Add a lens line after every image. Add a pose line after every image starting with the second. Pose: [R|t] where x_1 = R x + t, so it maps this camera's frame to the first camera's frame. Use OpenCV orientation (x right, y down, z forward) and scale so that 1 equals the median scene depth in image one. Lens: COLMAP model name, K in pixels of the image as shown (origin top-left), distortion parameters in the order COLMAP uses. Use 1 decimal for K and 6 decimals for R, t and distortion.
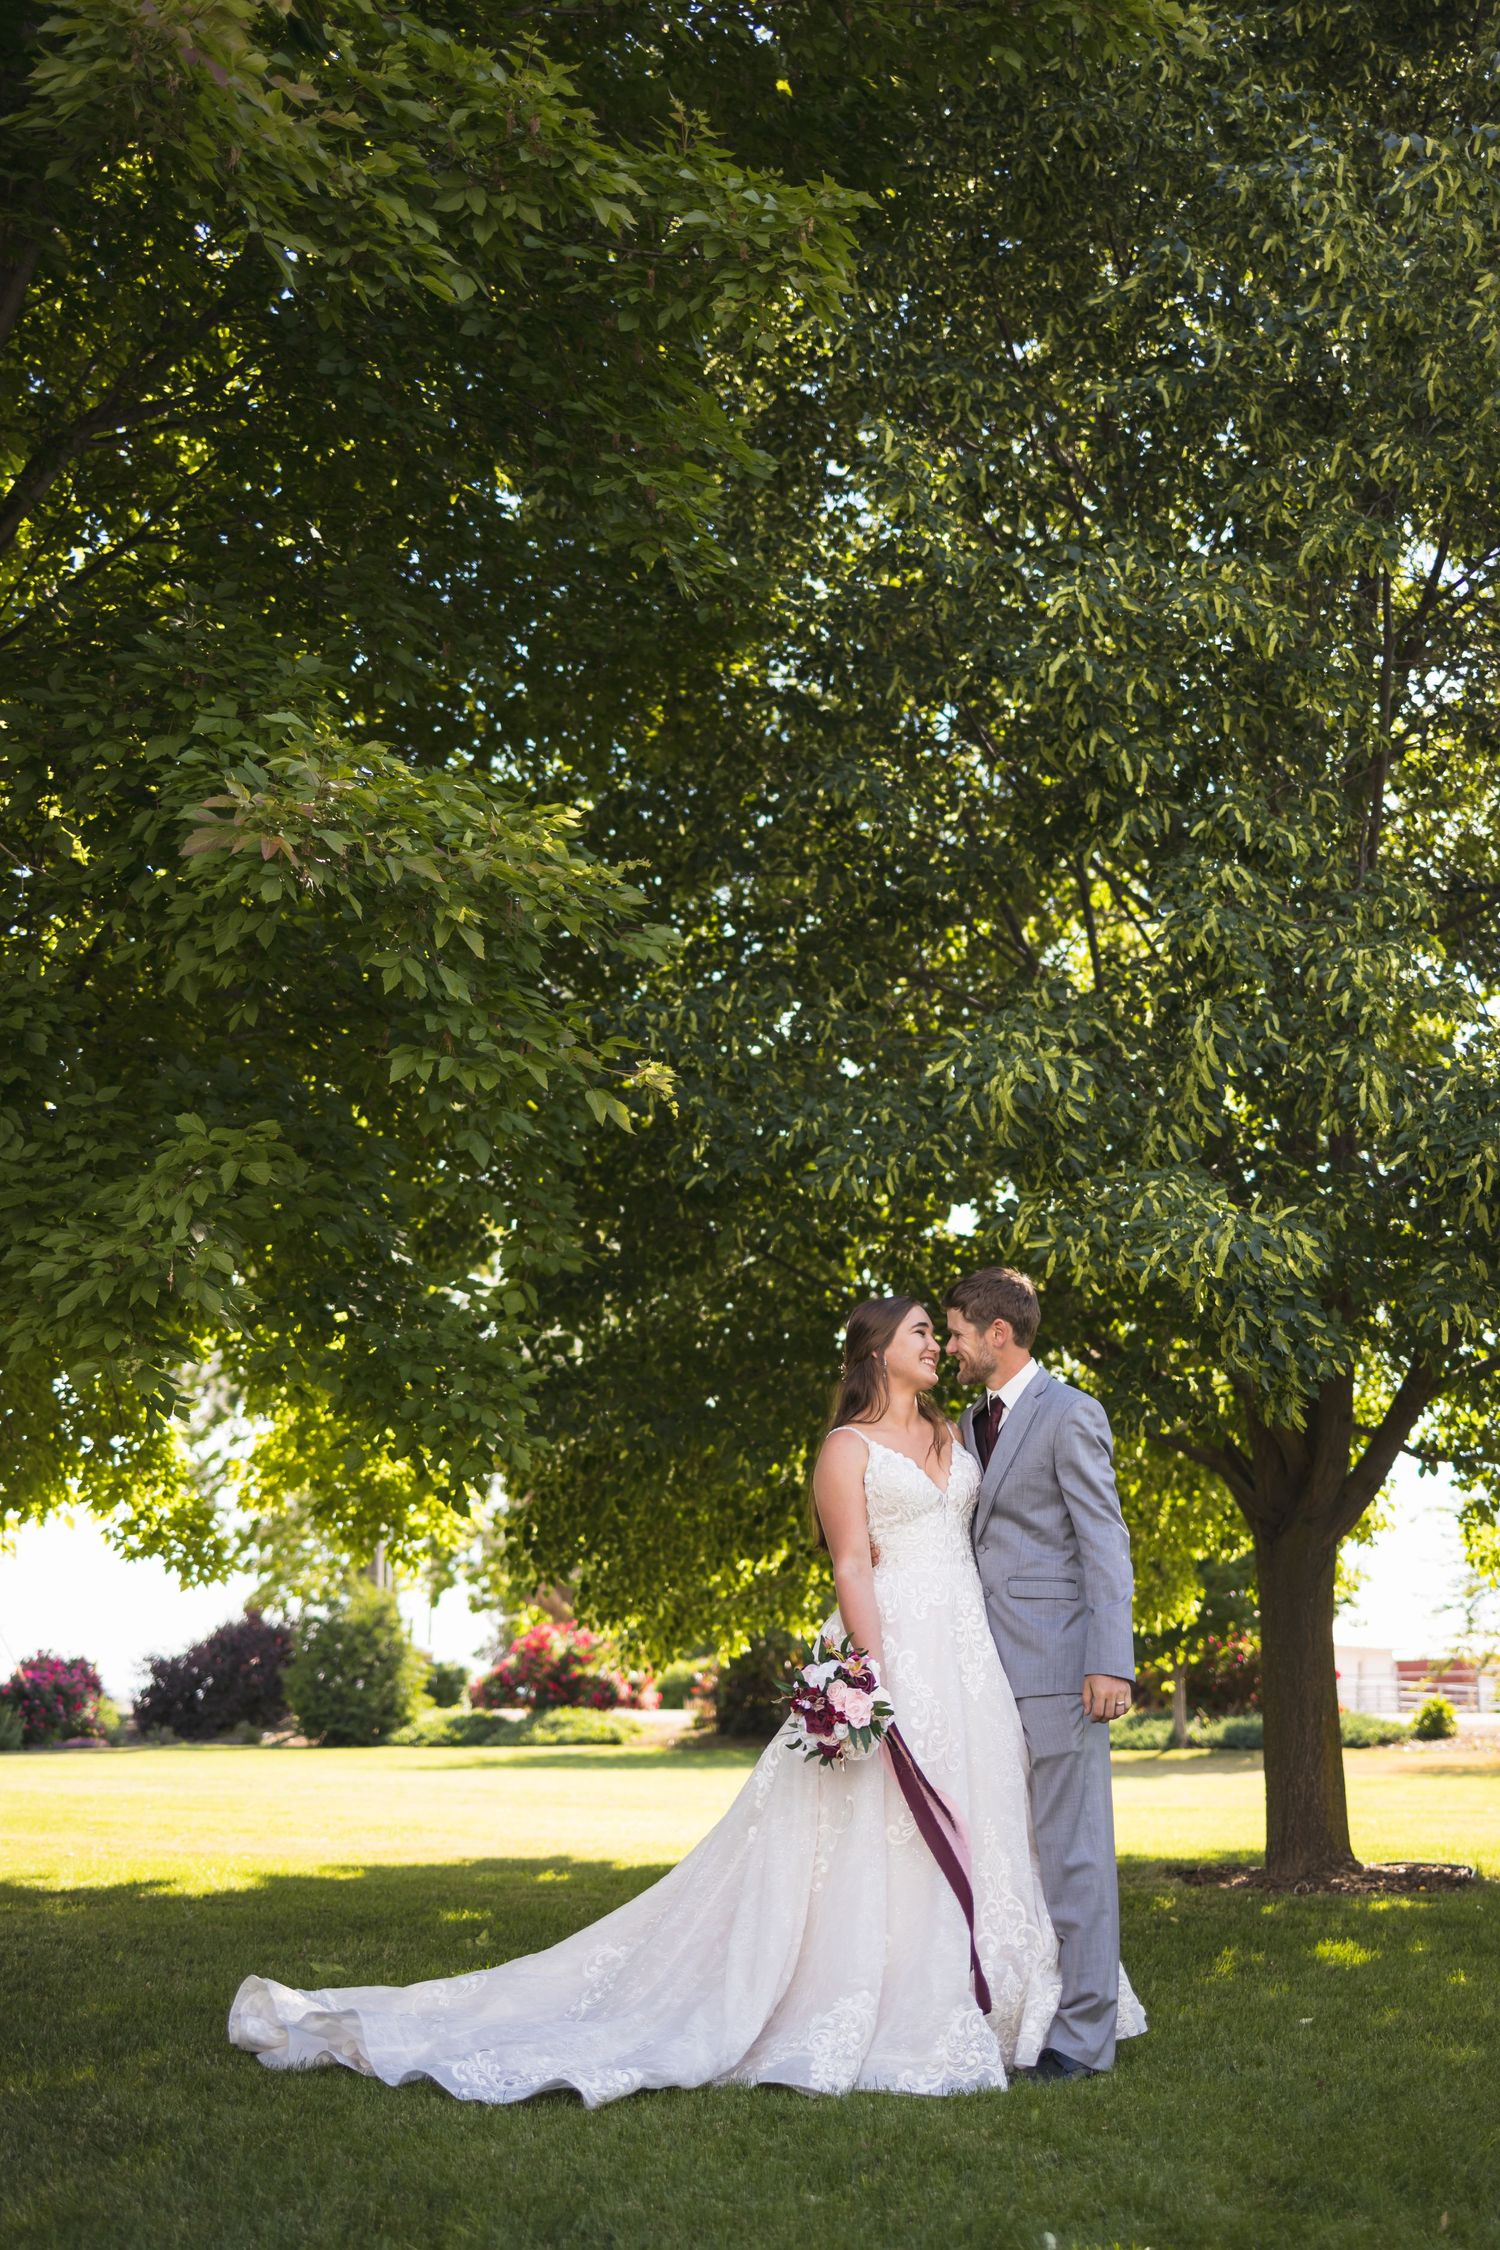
lens RADIAL K [[2291.8, 0, 750.0], [0, 2291.8, 1125.0], [0, 0, 1]] dist [0.002786, 0.010774]
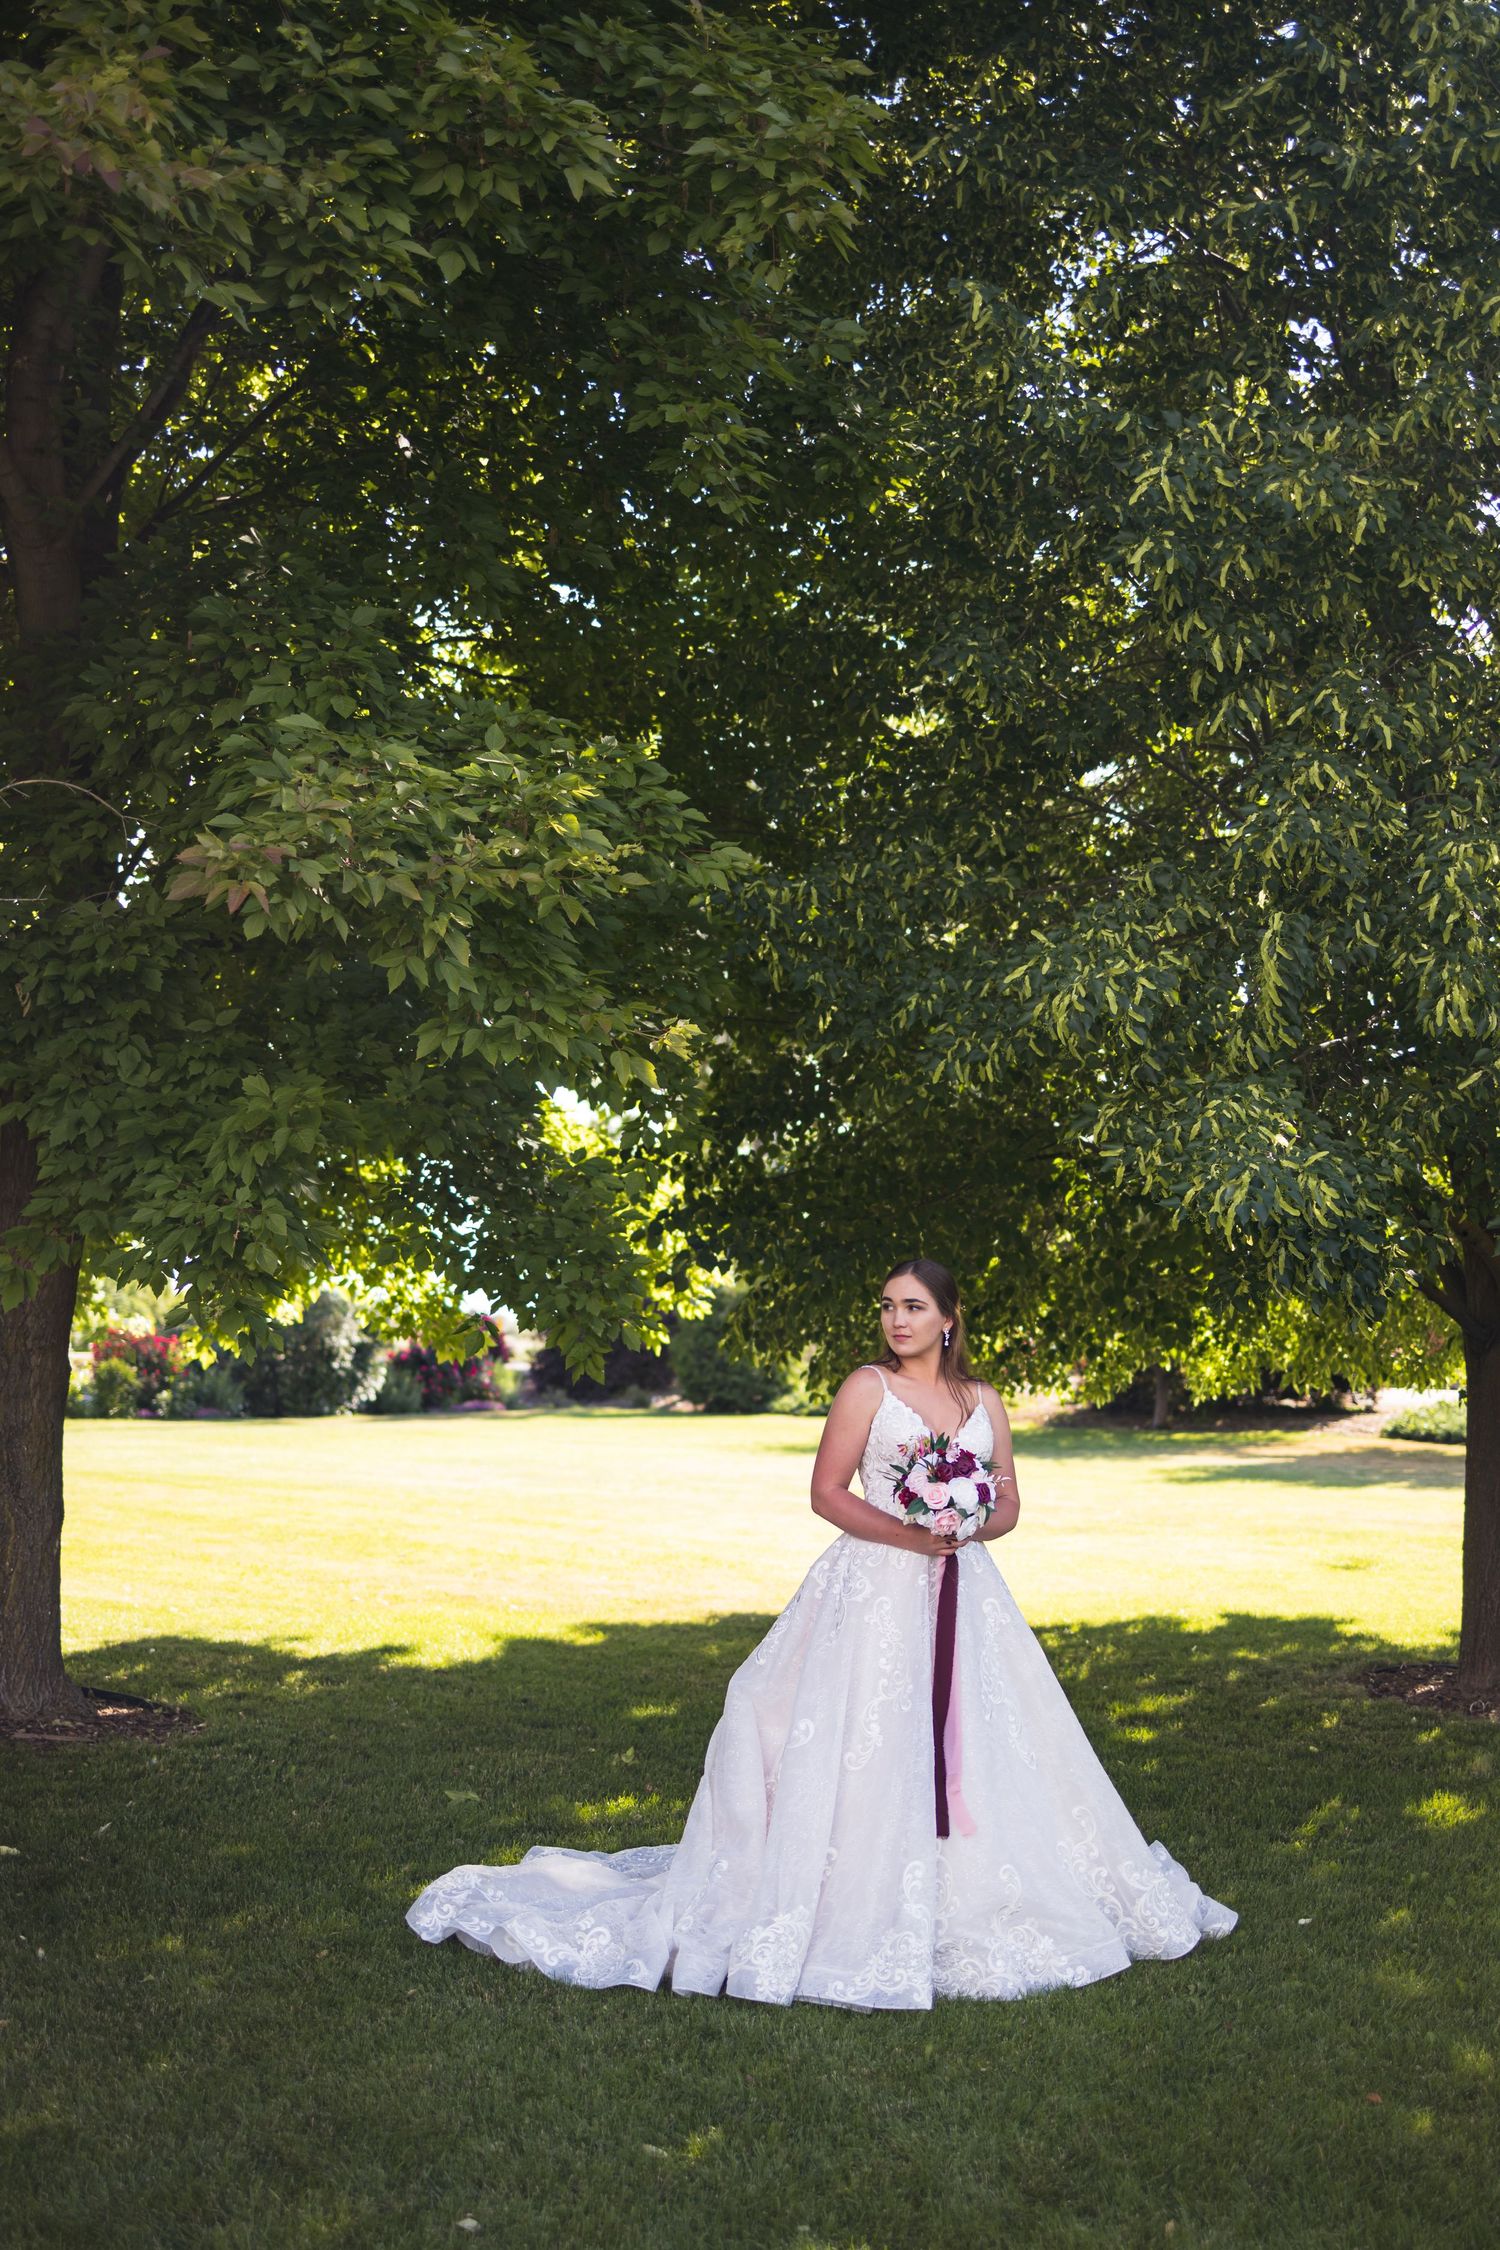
lens RADIAL K [[2311.2, 0, 733.6], [0, 2311.2, 1152.0], [0, 0, 1]] dist [0.003079, -0.004769]
pose [[0.983944, 0.002872, -0.178457, 0.142572], [0.026287, 0.986634, 0.160817, -0.115492], [0.176533, -0.162926, 0.970717, -0.015196]]
